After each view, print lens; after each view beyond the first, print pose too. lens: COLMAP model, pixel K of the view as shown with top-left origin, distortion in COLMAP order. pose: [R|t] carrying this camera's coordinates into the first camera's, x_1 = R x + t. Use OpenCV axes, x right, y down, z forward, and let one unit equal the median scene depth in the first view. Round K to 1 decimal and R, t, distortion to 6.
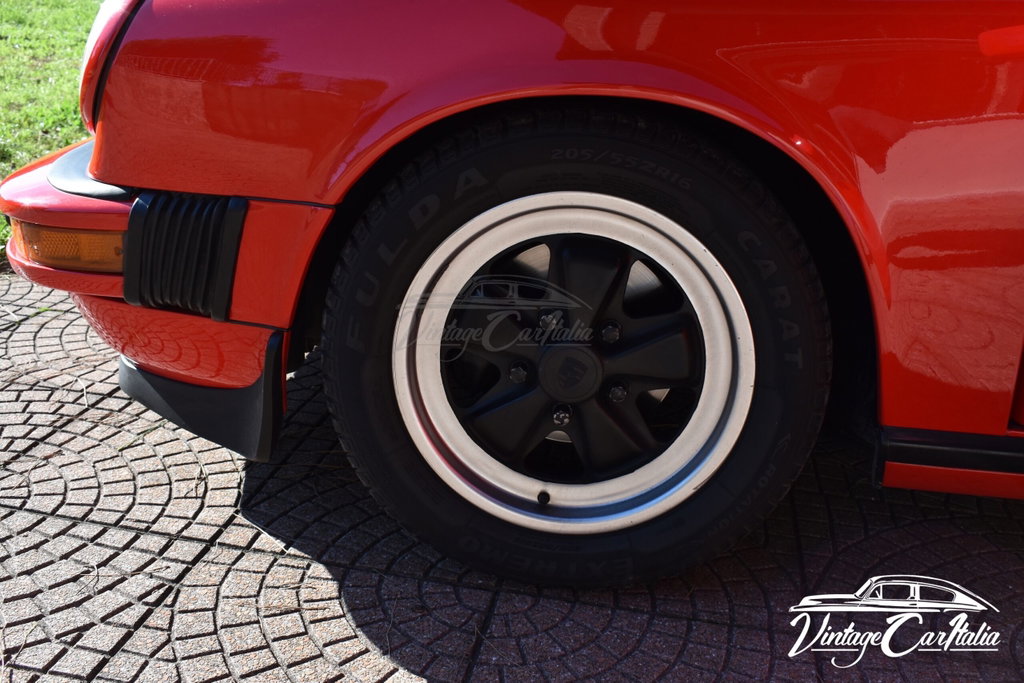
lens RADIAL K [[985.7, 0, 512.0], [0, 985.7, 341.5], [0, 0, 1]] dist [-0.082727, 0.018065]
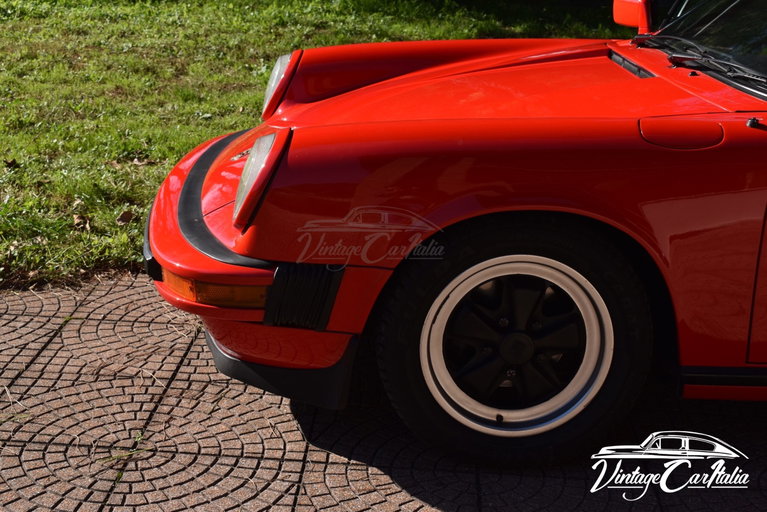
lens RADIAL K [[1154.1, 0, 383.5], [0, 1154.1, 256.0], [0, 0, 1]] dist [-0.012539, -0.086914]
pose [[0.990265, -0.054880, 0.127917, -0.435969], [0.057768, 0.998150, -0.018977, -0.109318], [-0.126639, 0.026181, 0.991603, -1.074564]]
